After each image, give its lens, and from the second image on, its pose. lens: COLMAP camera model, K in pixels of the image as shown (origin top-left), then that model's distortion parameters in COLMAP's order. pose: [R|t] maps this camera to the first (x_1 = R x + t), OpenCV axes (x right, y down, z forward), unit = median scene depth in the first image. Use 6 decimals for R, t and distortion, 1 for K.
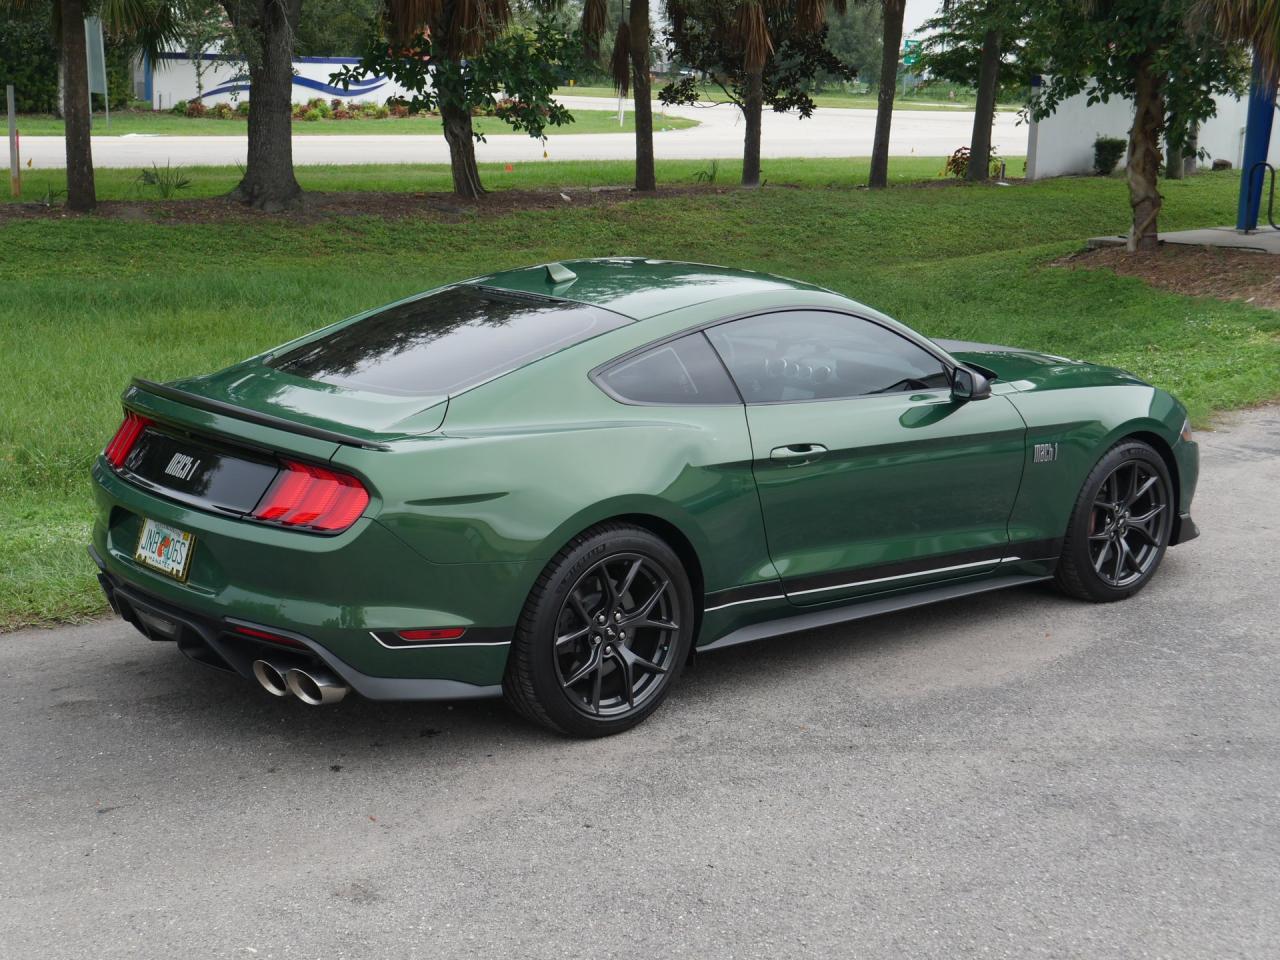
lens RADIAL K [[1930.6, 0, 640.0], [0, 1930.6, 480.0], [0, 0, 1]] dist [0.031142, -0.049767]
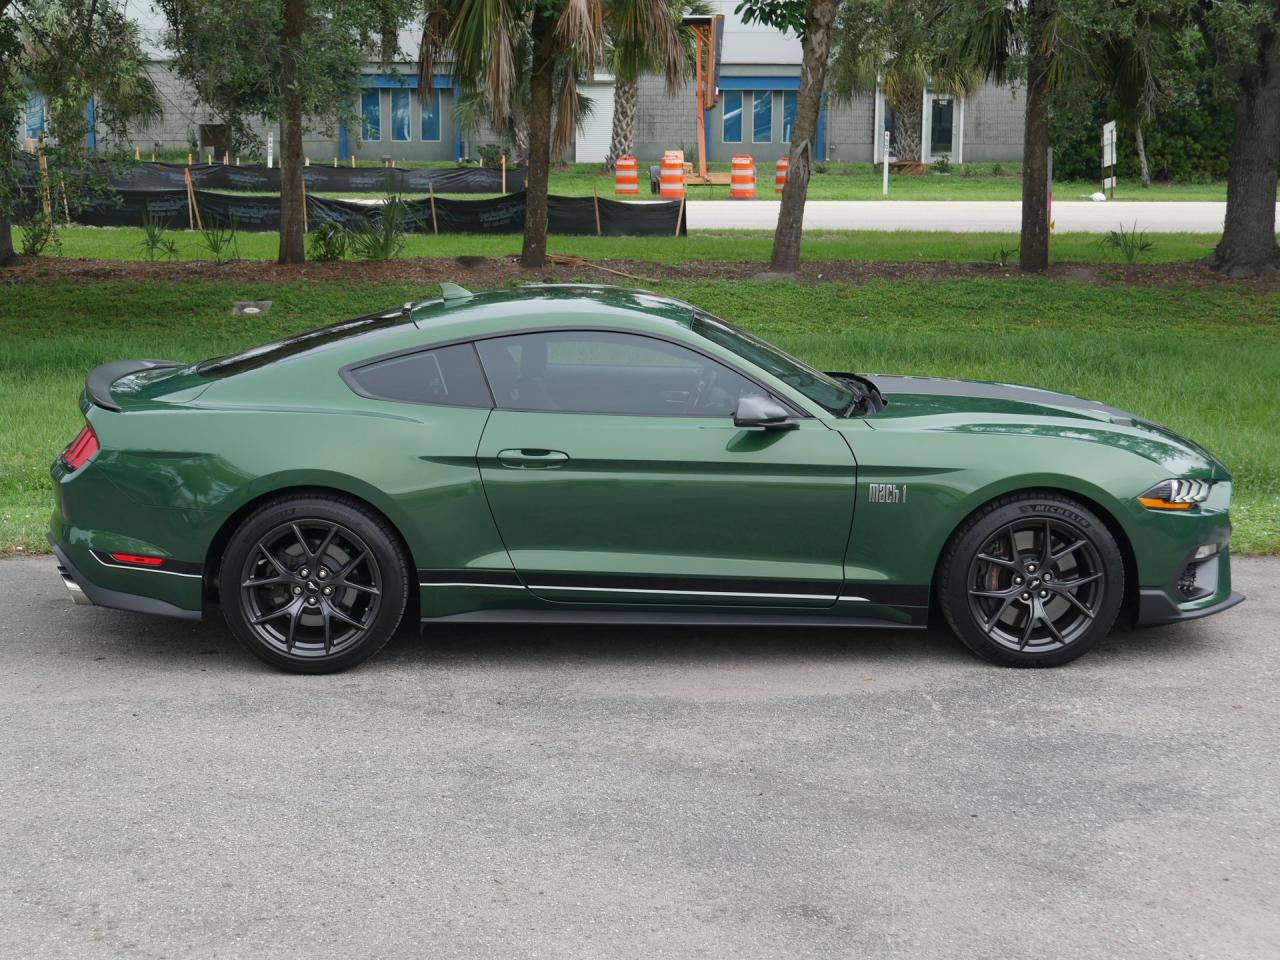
lens RADIAL K [[2136.5, 0, 640.0], [0, 2136.5, 480.0], [0, 0, 1]] dist [0.038957, -0.216652]
pose [[0.783373, 0.082689, -0.616028, 0.895442], [-0.113071, 0.993532, -0.010425, 0.005066], [0.611181, 0.077821, 0.787656, 0.083504]]
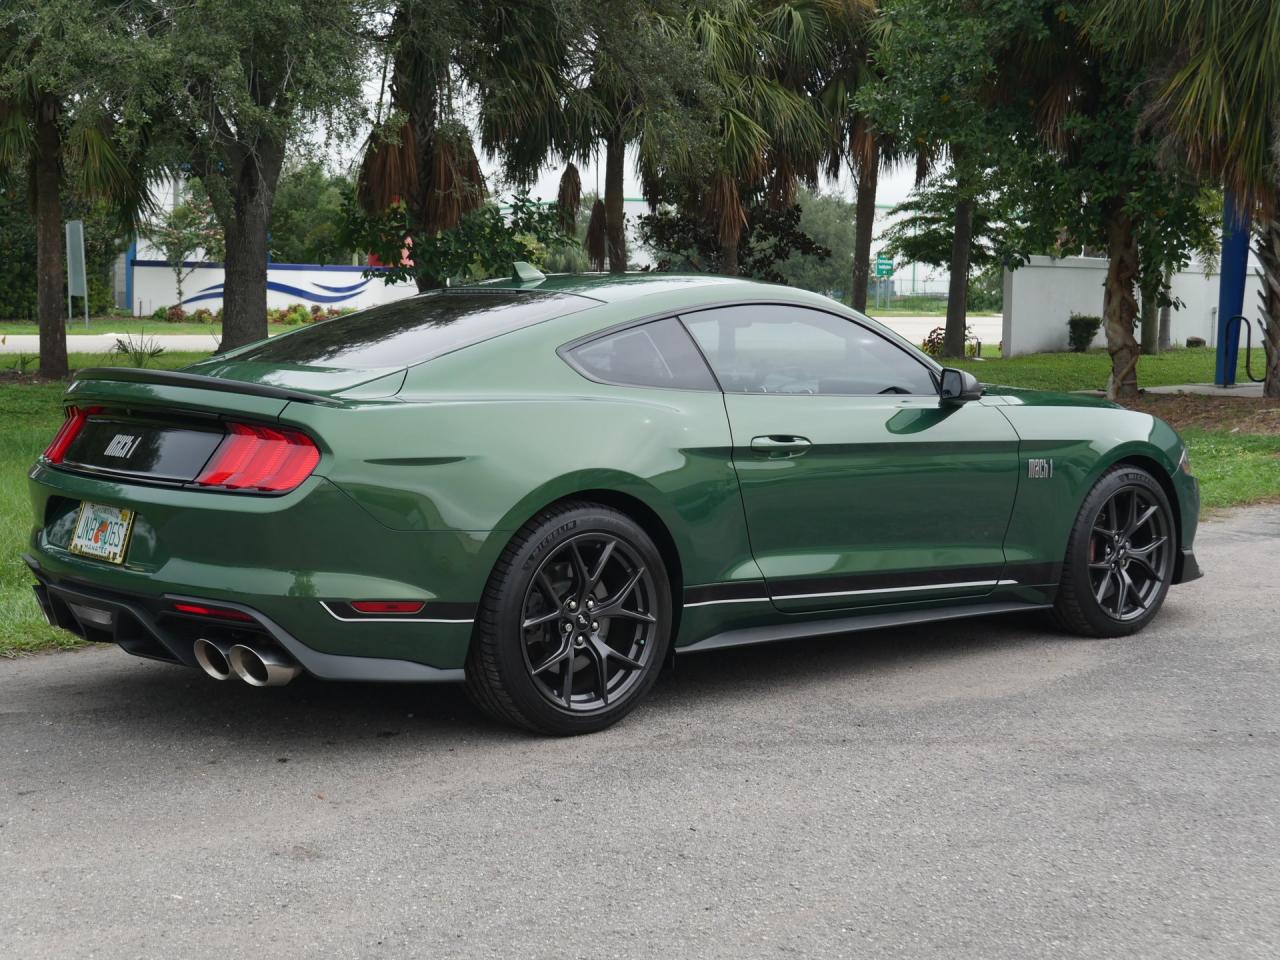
lens RADIAL K [[1934.0, 0, 640.0], [0, 1934.0, 480.0], [0, 0, 1]] dist [0.017046, 0.002663]
pose [[0.999876, -0.011739, 0.010493, 0.003396], [0.012860, 0.993391, -0.114059, 0.112328], [-0.009085, 0.114179, 0.993419, 0.065671]]
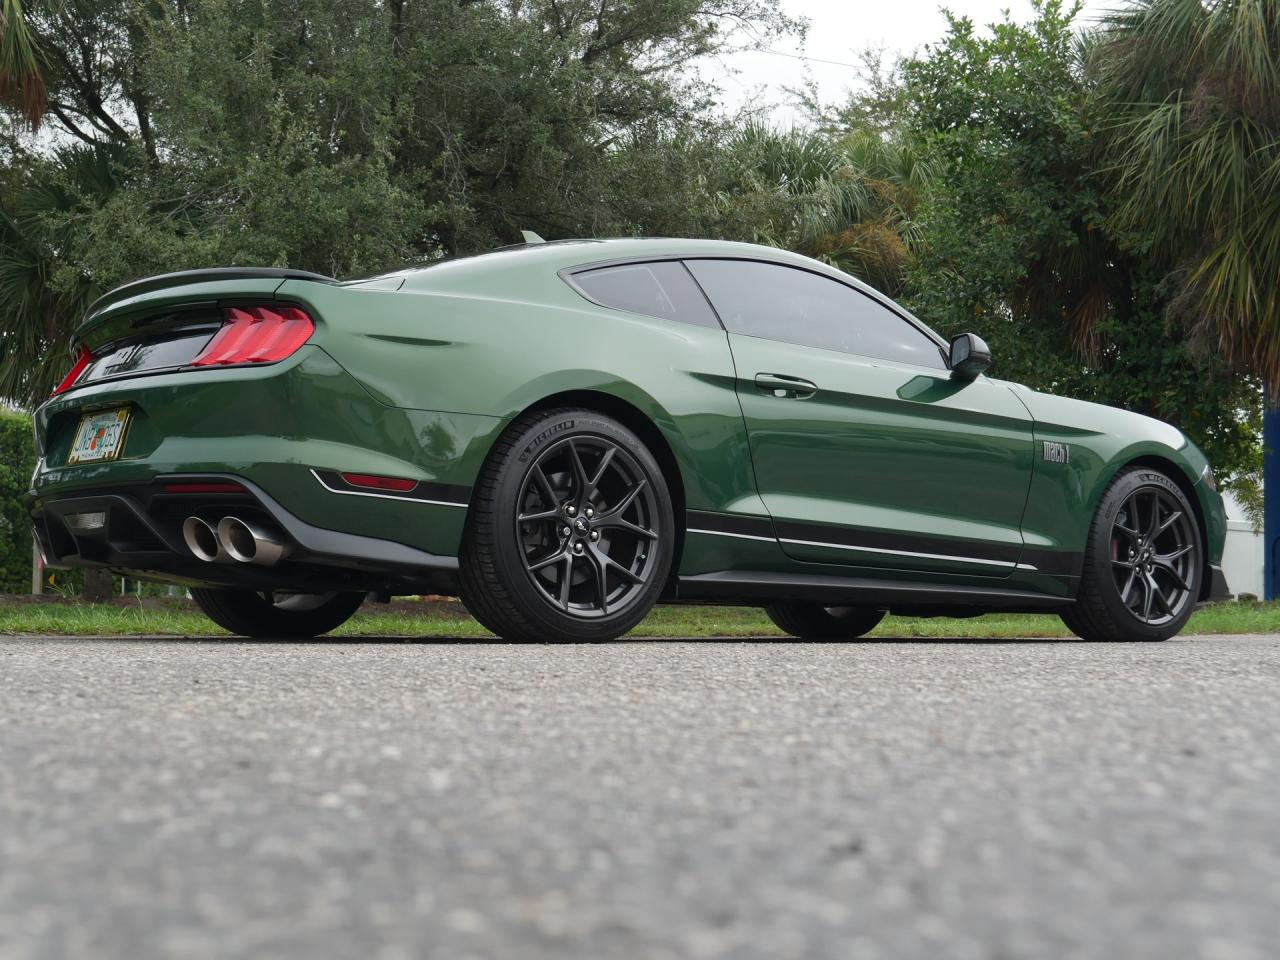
lens RADIAL K [[1934.0, 0, 640.0], [0, 1934.0, 480.0], [0, 0, 1]] dist [0.017046, 0.002663]
pose [[0.999759, -0.016043, -0.015016, 0.025286], [0.011286, 0.961227, -0.275529, 0.293879], [0.018854, 0.275293, 0.961176, 0.112837]]
